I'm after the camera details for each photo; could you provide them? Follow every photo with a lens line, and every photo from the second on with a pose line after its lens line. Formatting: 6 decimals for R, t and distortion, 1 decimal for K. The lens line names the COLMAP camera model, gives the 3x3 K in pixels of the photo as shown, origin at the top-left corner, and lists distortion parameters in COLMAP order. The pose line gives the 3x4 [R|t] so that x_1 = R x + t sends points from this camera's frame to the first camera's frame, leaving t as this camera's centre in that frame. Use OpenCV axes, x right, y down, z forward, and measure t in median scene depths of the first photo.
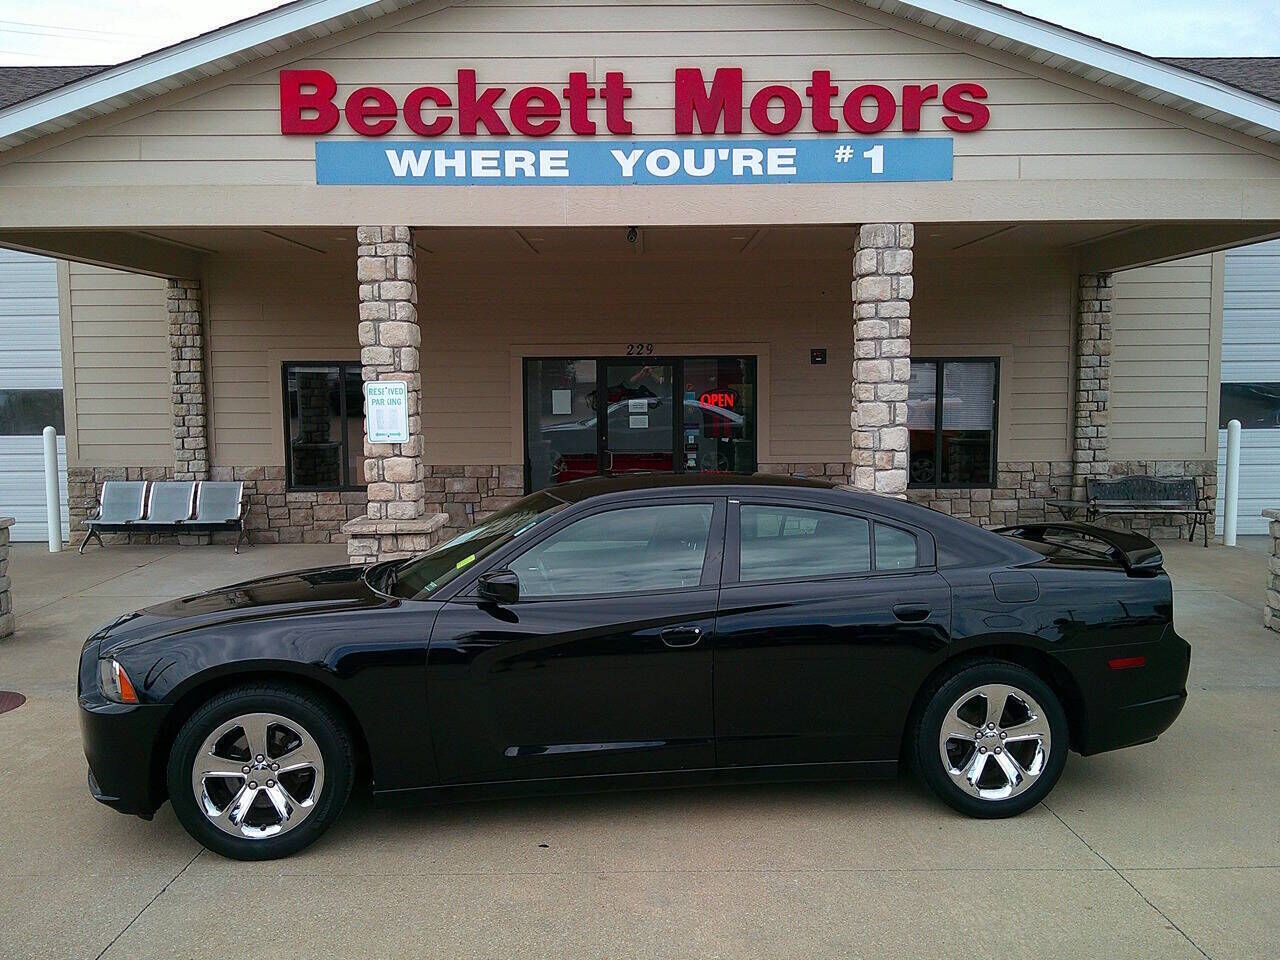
lens RADIAL K [[1126.1, 0, 640.0], [0, 1126.1, 480.0], [0, 0, 1]] dist [0.128487, -0.292069]
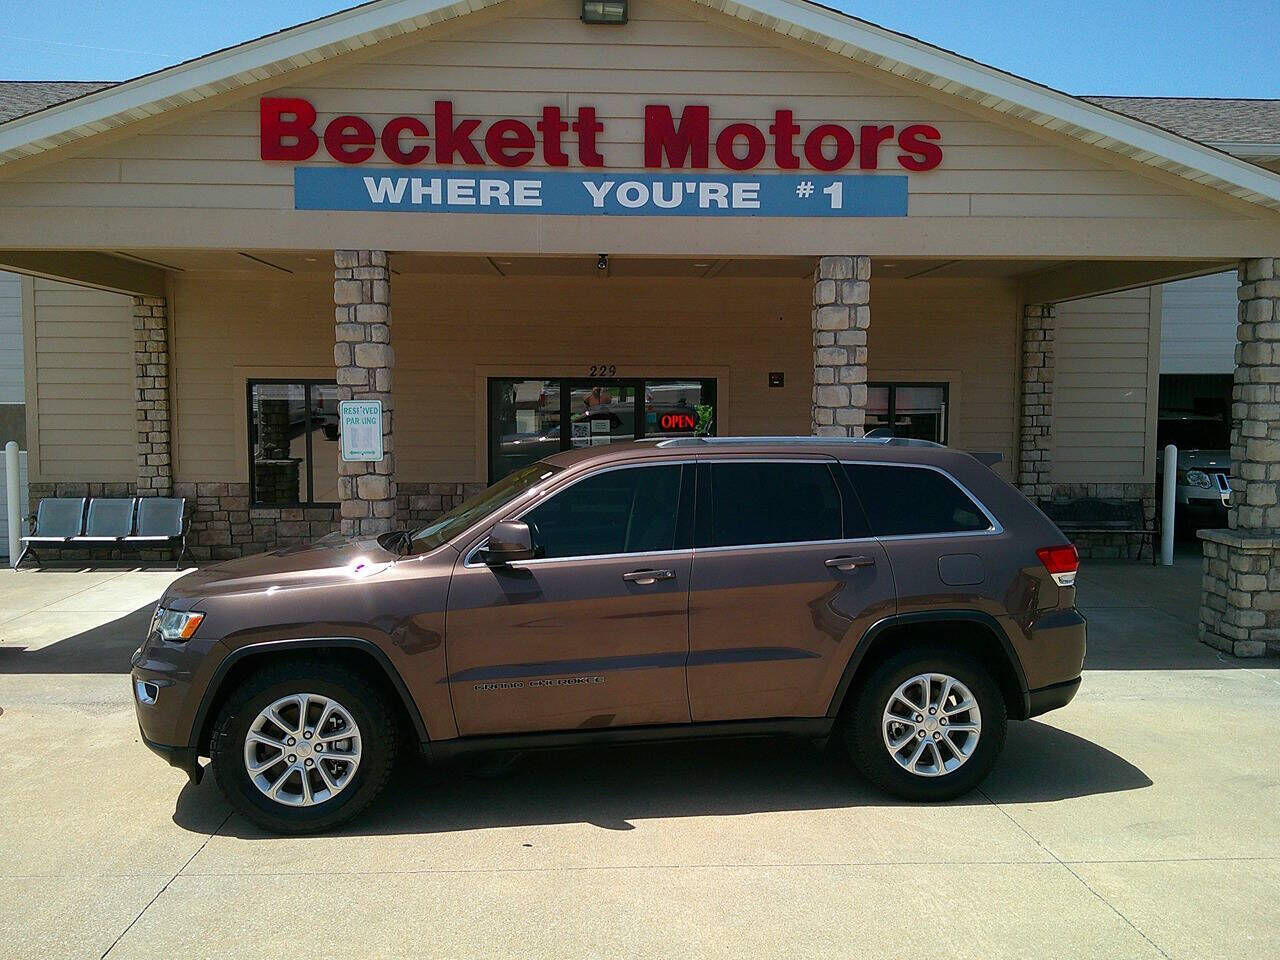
lens RADIAL K [[1126.1, 0, 640.0], [0, 1126.1, 480.0], [0, 0, 1]] dist [0.128487, -0.292069]
pose [[0.999006, 0.006879, 0.044042, -0.017031], [-0.006141, 0.999839, -0.016849, -0.000066], [-0.044151, 0.016562, 0.998888, -0.034567]]
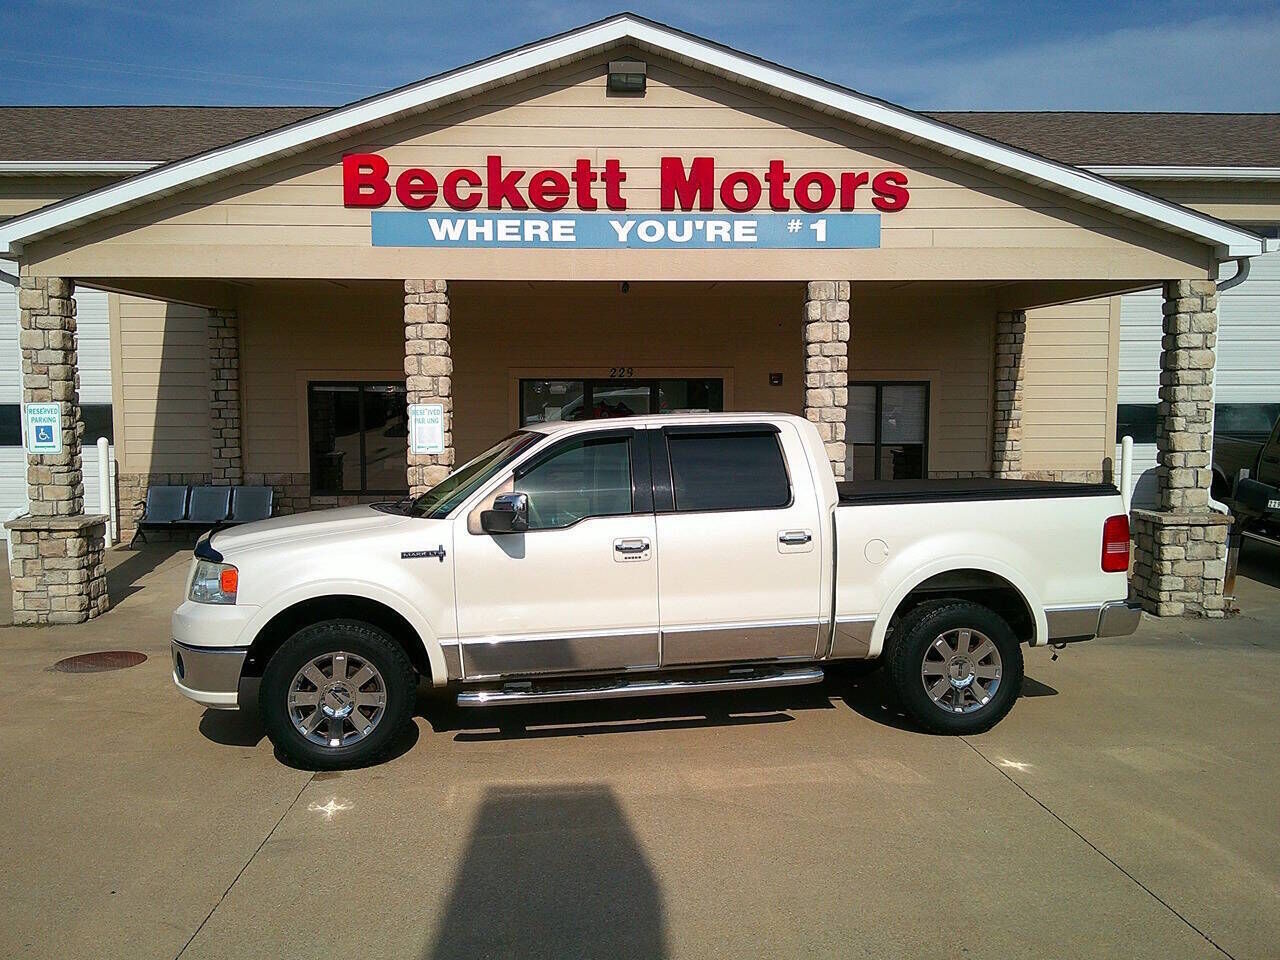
lens RADIAL K [[1144.4, 0, 633.7], [0, 1144.4, 479.5], [0, 0, 1]] dist [0.072309, -0.170380]
pose [[0.999494, 0.002780, 0.031673, -0.037884], [-0.002509, 0.999960, -0.008589, 0.005375], [-0.031695, 0.008505, 0.999461, -0.260482]]
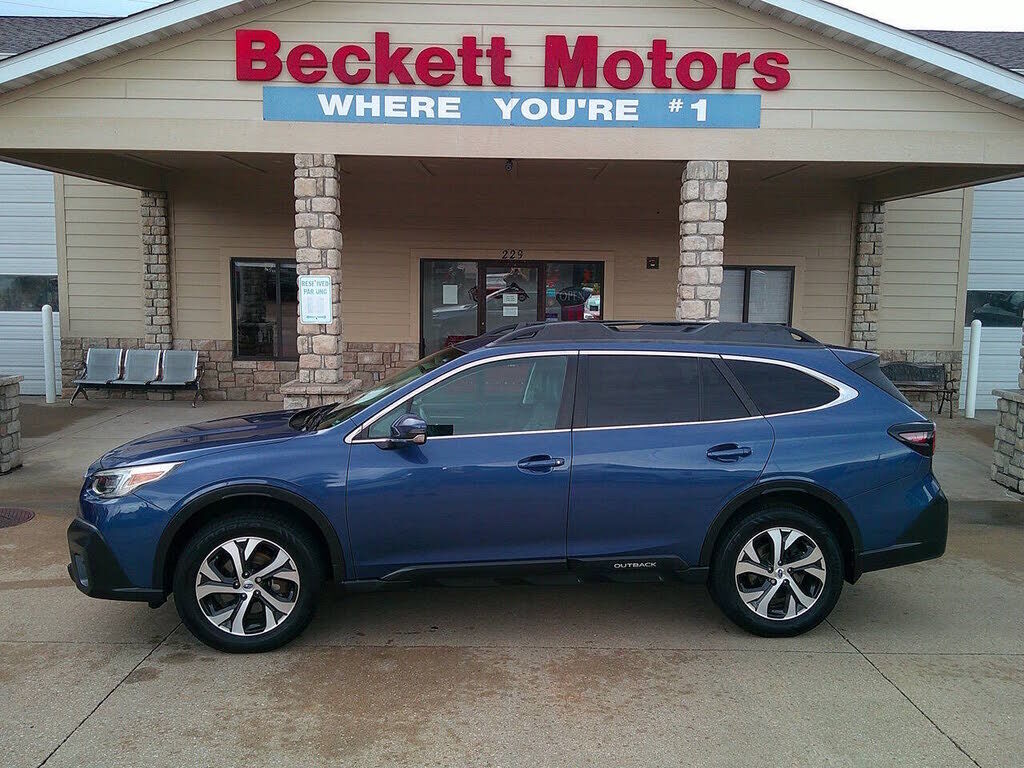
lens RADIAL K [[900.9, 0, 512.0], [0, 900.9, 384.0], [0, 0, 1]] dist [0.128487, -0.292069]
pose [[0.999765, 0.021310, 0.003912, -0.002323], [-0.021415, 0.999346, 0.029138, 0.001039], [-0.003288, -0.029215, 0.999568, -0.033401]]
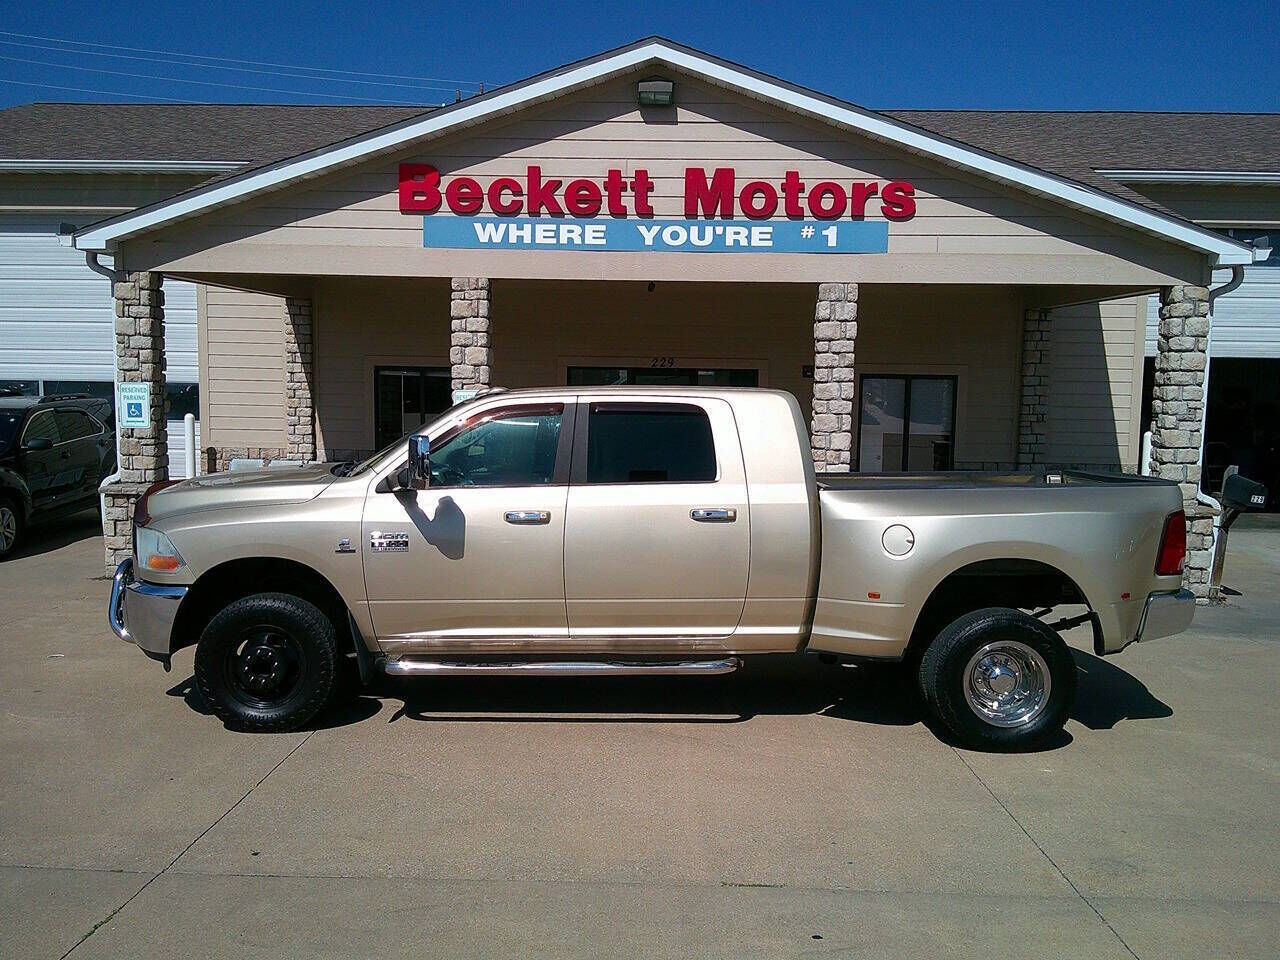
lens RADIAL K [[1153.6, 0, 640.0], [0, 1153.6, 480.0], [0, 0, 1]] dist [0.024727, 0.005203]
pose [[0.999040, 0.026010, -0.035240, 0.034908], [-0.025795, 0.999646, 0.006542, 0.006964], [0.035398, -0.005627, 0.999357, -0.391939]]
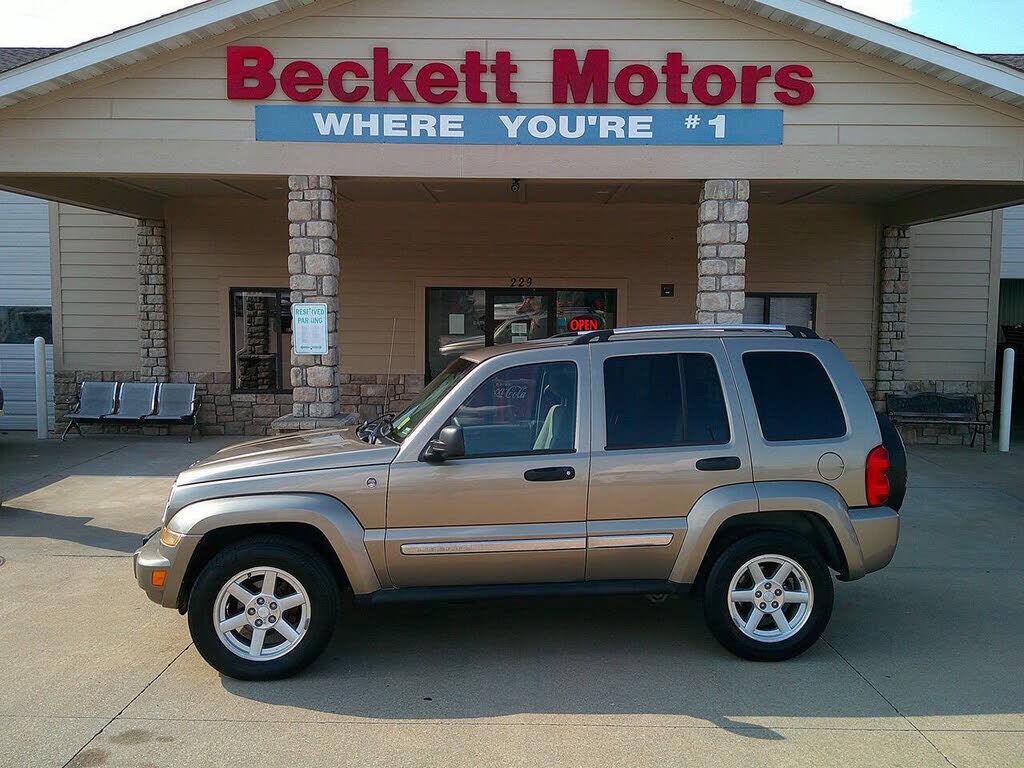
lens RADIAL K [[900.9, 0, 512.0], [0, 900.9, 384.0], [0, 0, 1]] dist [0.128487, -0.292069]
pose [[0.999788, 0.017680, -0.010582, 0.003482], [-0.017735, 0.999830, -0.005081, -0.000250], [0.010490, 0.005267, 0.999931, 0.034759]]
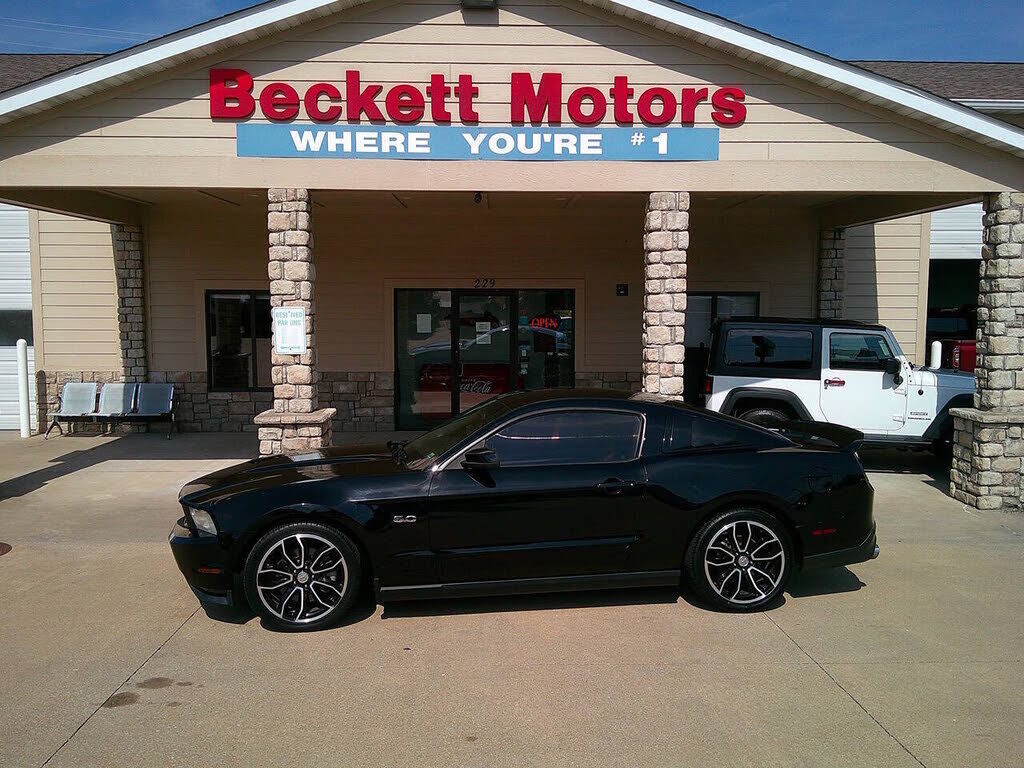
lens RADIAL K [[900.9, 0, 512.0], [0, 900.9, 384.0], [0, 0, 1]] dist [0.128487, -0.292069]
pose [[0.999592, 0.006480, 0.027825, 0.004803], [-0.006432, 0.999978, -0.001833, 0.002353], [-0.027836, 0.001653, 0.999611, -0.056201]]
